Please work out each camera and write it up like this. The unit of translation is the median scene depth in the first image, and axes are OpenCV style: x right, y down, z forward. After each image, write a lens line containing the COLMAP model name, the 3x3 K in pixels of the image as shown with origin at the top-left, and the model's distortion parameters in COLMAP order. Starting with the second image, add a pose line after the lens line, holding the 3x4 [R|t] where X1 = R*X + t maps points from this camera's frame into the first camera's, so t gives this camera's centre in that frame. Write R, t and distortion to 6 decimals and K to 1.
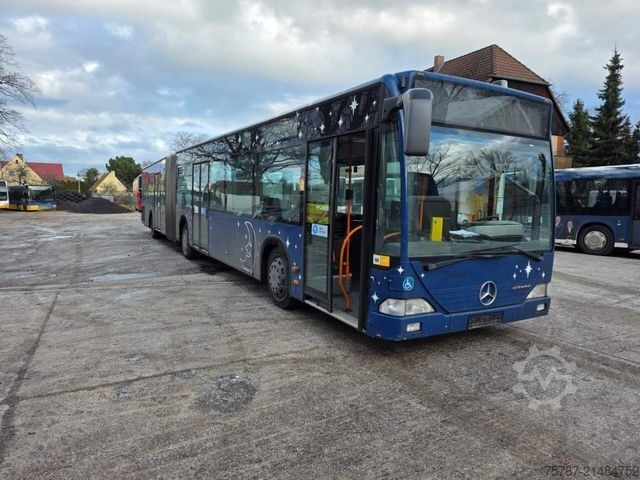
lens RADIAL K [[419.5, 0, 320.0], [0, 419.5, 240.0], [0, 0, 1]] dist [0.079306, -0.060335]
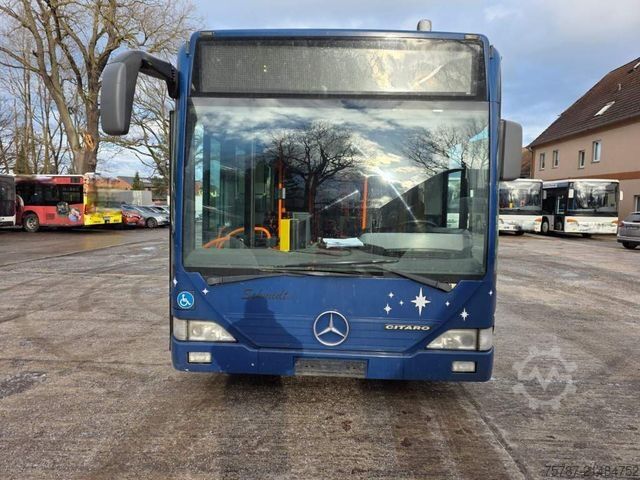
lens RADIAL K [[419.5, 0, 320.0], [0, 419.5, 240.0], [0, 0, 1]] dist [0.079306, -0.060335]
pose [[0.852616, 0.035248, -0.521348, 0.738077], [-0.048738, 0.998737, -0.012182, -0.009413], [0.520260, 0.035796, 0.853257, 0.402459]]
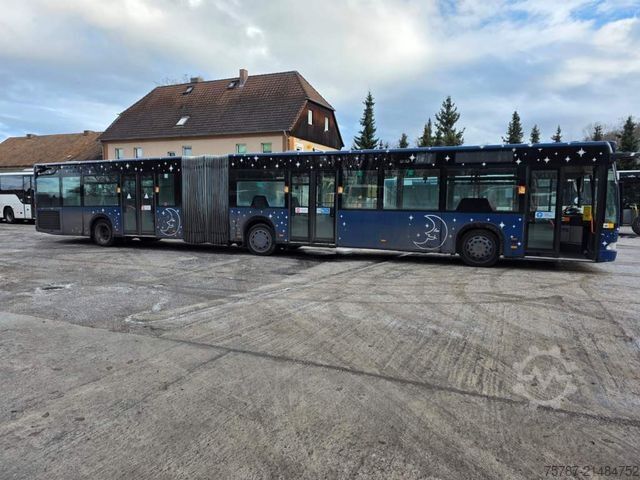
lens RADIAL K [[419.5, 0, 320.0], [0, 419.5, 240.0], [0, 0, 1]] dist [0.079306, -0.060335]
pose [[0.776734, -0.073731, 0.625498, -2.066786], [0.070718, 0.997054, 0.029713, -0.042987], [-0.625846, 0.021155, 0.779660, 0.167642]]
